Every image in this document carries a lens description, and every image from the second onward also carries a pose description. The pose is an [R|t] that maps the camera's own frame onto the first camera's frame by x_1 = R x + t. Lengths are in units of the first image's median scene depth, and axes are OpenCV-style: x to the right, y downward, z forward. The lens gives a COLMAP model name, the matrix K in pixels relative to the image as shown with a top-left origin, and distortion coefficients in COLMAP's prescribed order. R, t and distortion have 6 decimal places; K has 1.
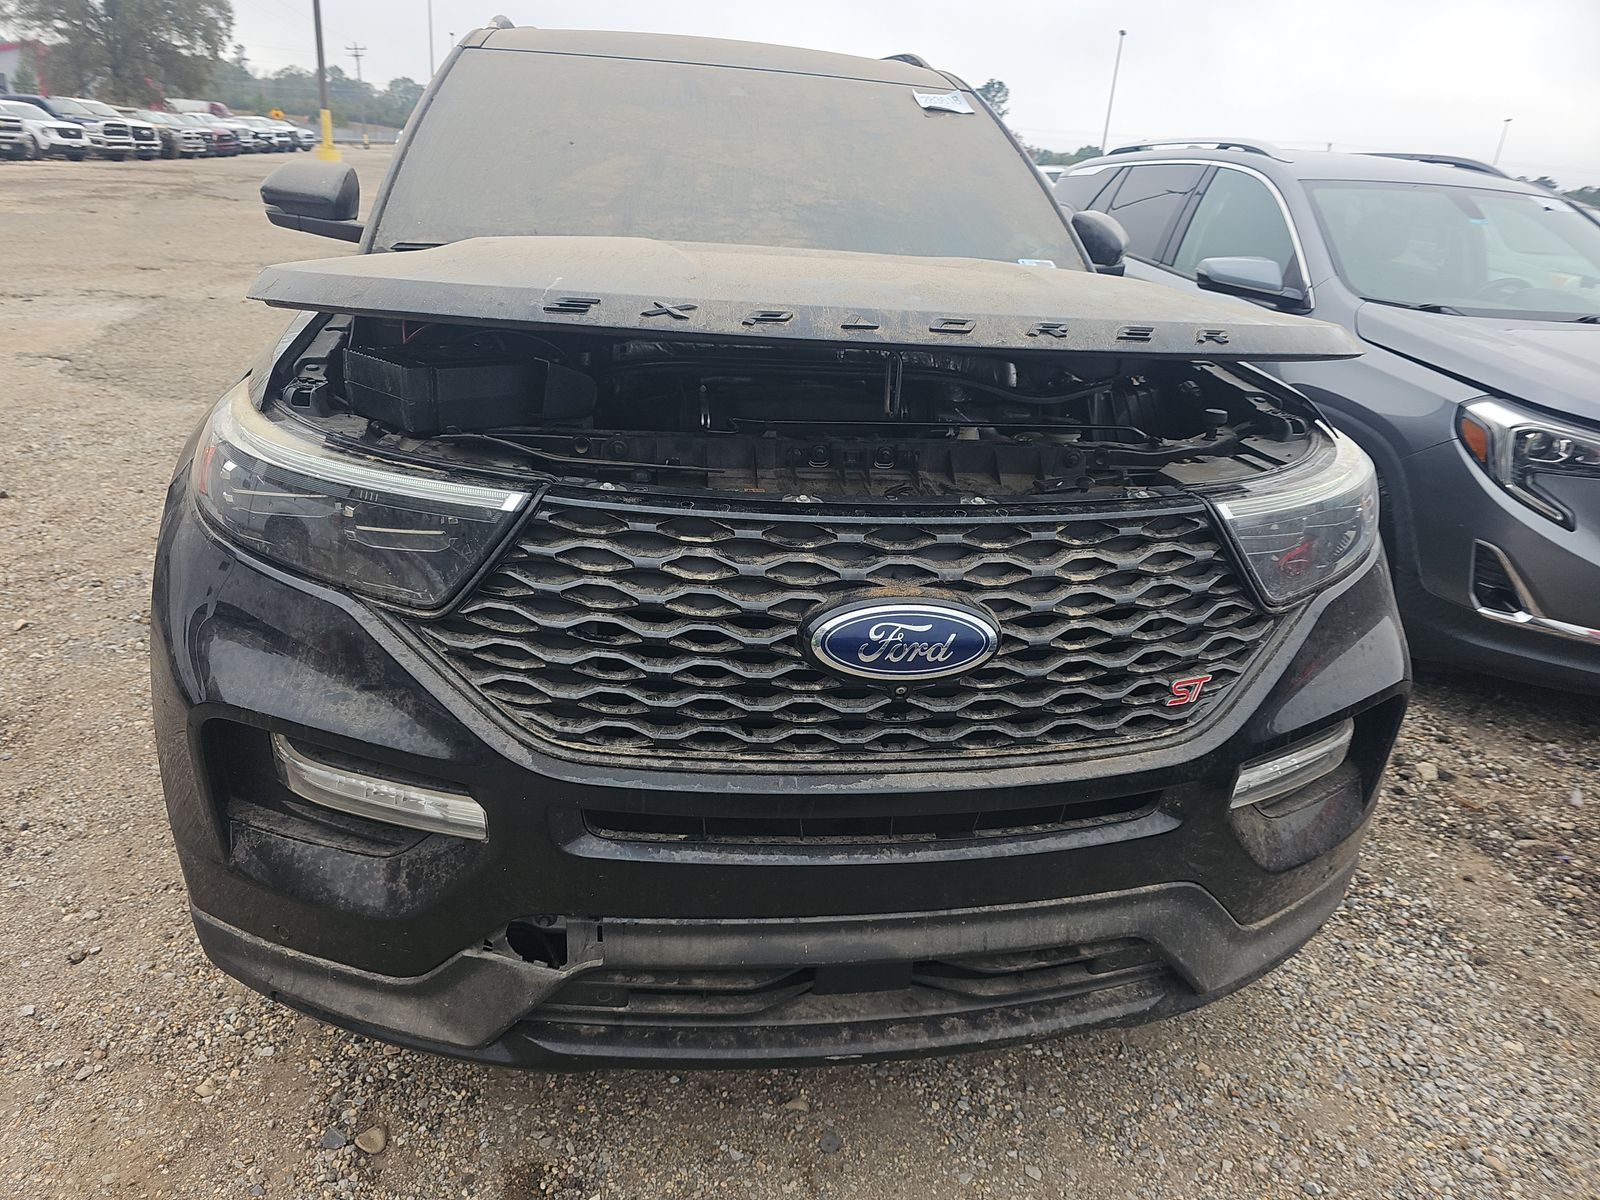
lens RADIAL K [[1063.4, 0, 797.8], [0, 1063.4, 607.4], [0, 0, 1]] dist [0.004340, -0.000861]
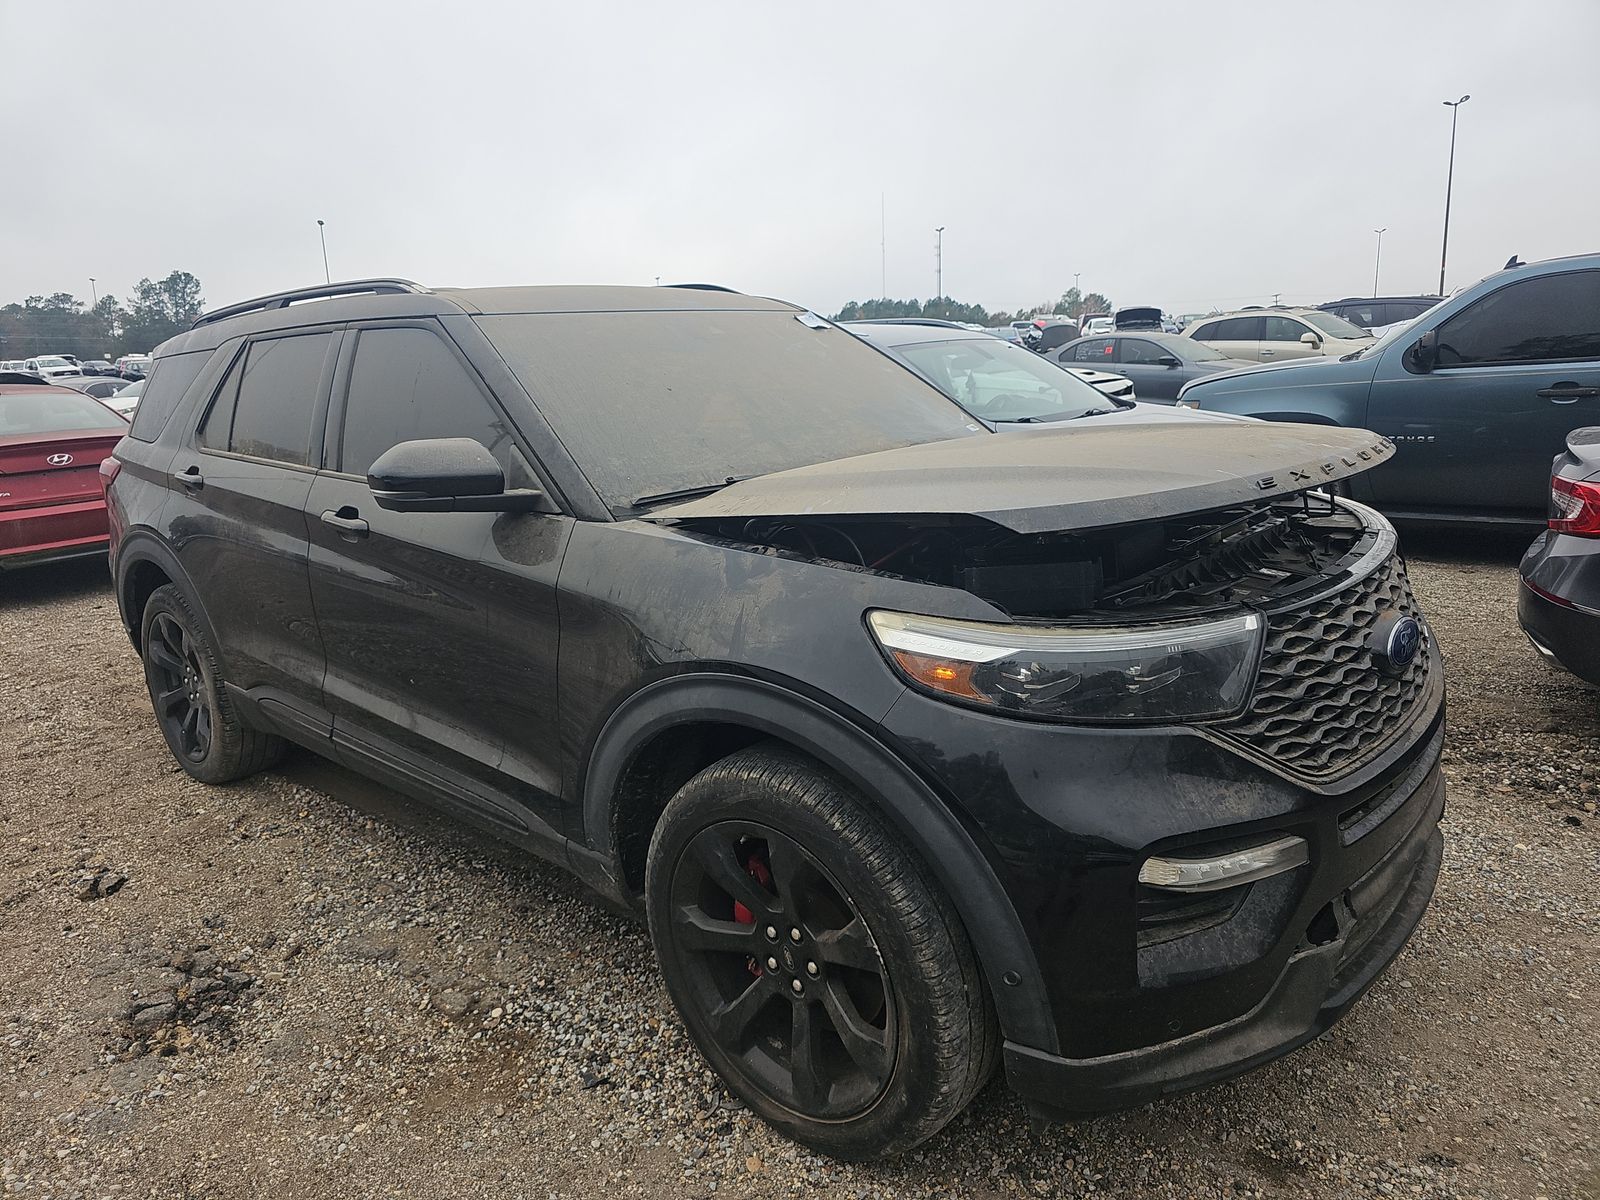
lens RADIAL K [[1063.4, 0, 795.5], [0, 1063.4, 596.0], [0, 0, 1]] dist [0.004340, -0.000861]
pose [[0.771890, -0.239440, 0.588944, -1.505129], [0.326228, 0.944282, -0.043659, -0.258238], [-0.545675, 0.225830, 0.806994, 0.161578]]
